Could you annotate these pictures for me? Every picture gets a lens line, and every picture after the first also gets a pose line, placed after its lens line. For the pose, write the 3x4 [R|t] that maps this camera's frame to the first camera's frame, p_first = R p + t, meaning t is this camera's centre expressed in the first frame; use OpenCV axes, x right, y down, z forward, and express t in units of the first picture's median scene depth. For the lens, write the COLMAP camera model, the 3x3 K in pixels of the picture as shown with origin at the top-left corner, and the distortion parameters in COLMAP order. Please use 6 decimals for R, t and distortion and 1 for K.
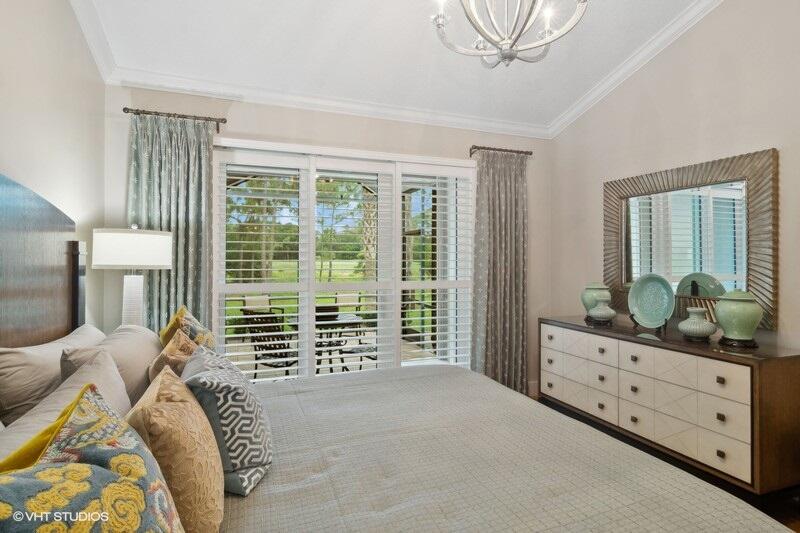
lens RADIAL K [[438.4, 0, 401.4], [0, 438.4, 249.7], [0, 0, 1]] dist [-0.000083, 0.000045]
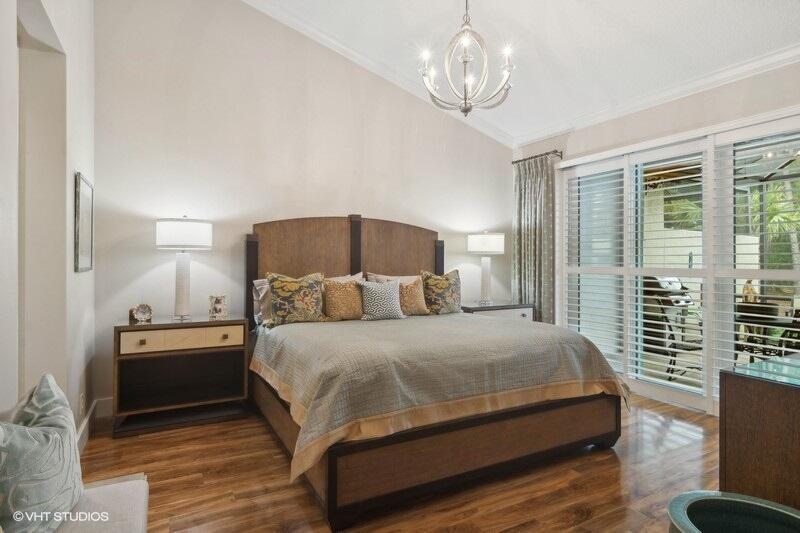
lens RADIAL K [[442.2, 0, 400.1], [0, 442.2, 258.7], [0, 0, 1]] dist [0.000849, -0.000371]
pose [[0.140245, -0.004444, -0.990107, 0.935037], [0.020104, 0.999797, -0.001640, 0.047177], [0.989913, -0.019675, 0.140306, 0.283736]]
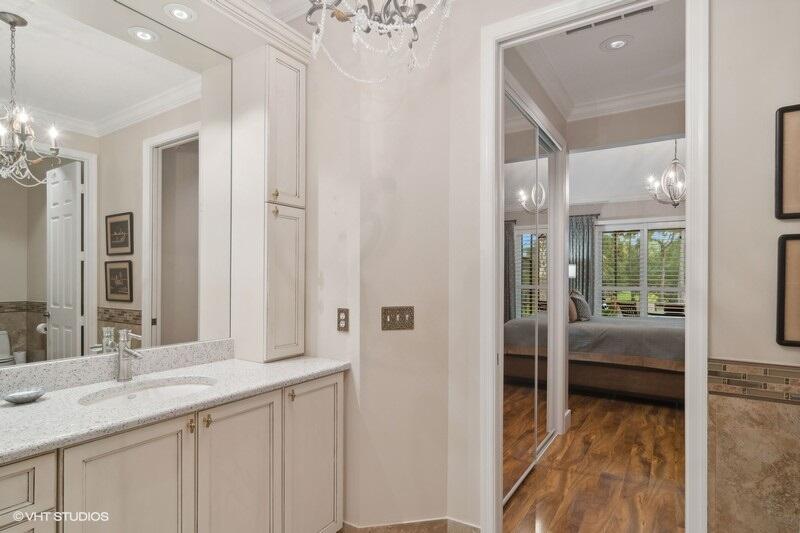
lens RADIAL K [[434.4, 0, 396.4], [0, 434.4, 272.3], [0, 0, 1]] dist [0.002516, 0.000998]
pose [[0.597320, -0.004093, -0.801993, 0.778548], [0.009252, 0.999956, 0.001787, -0.004620], [0.801950, -0.008487, 0.597331, -1.202211]]
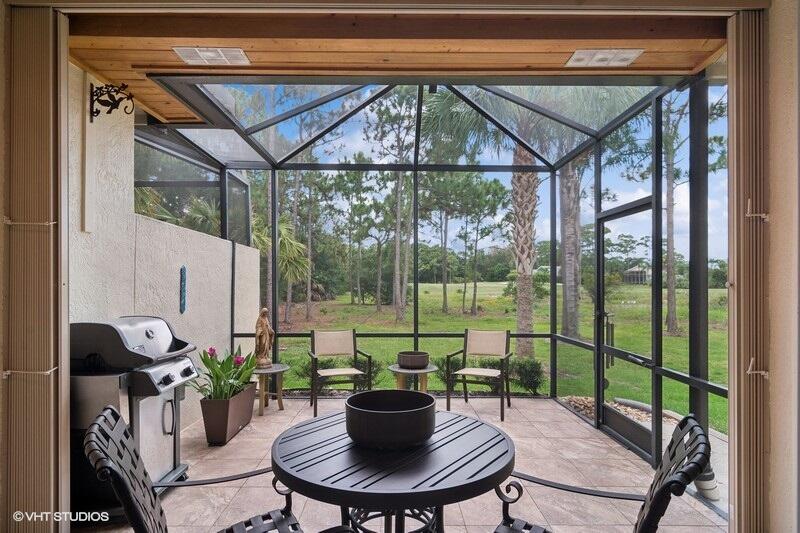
lens RADIAL K [[440.7, 0, 395.3], [0, 440.7, 282.9], [0, 0, 1]] dist [0.000626, 0.000789]
pose [[0.939916, -0.000460, -0.341405, -0.103145], [0.008472, 0.999723, 0.021979, 0.065452], [0.341300, -0.023551, 0.939659, 1.109916]]
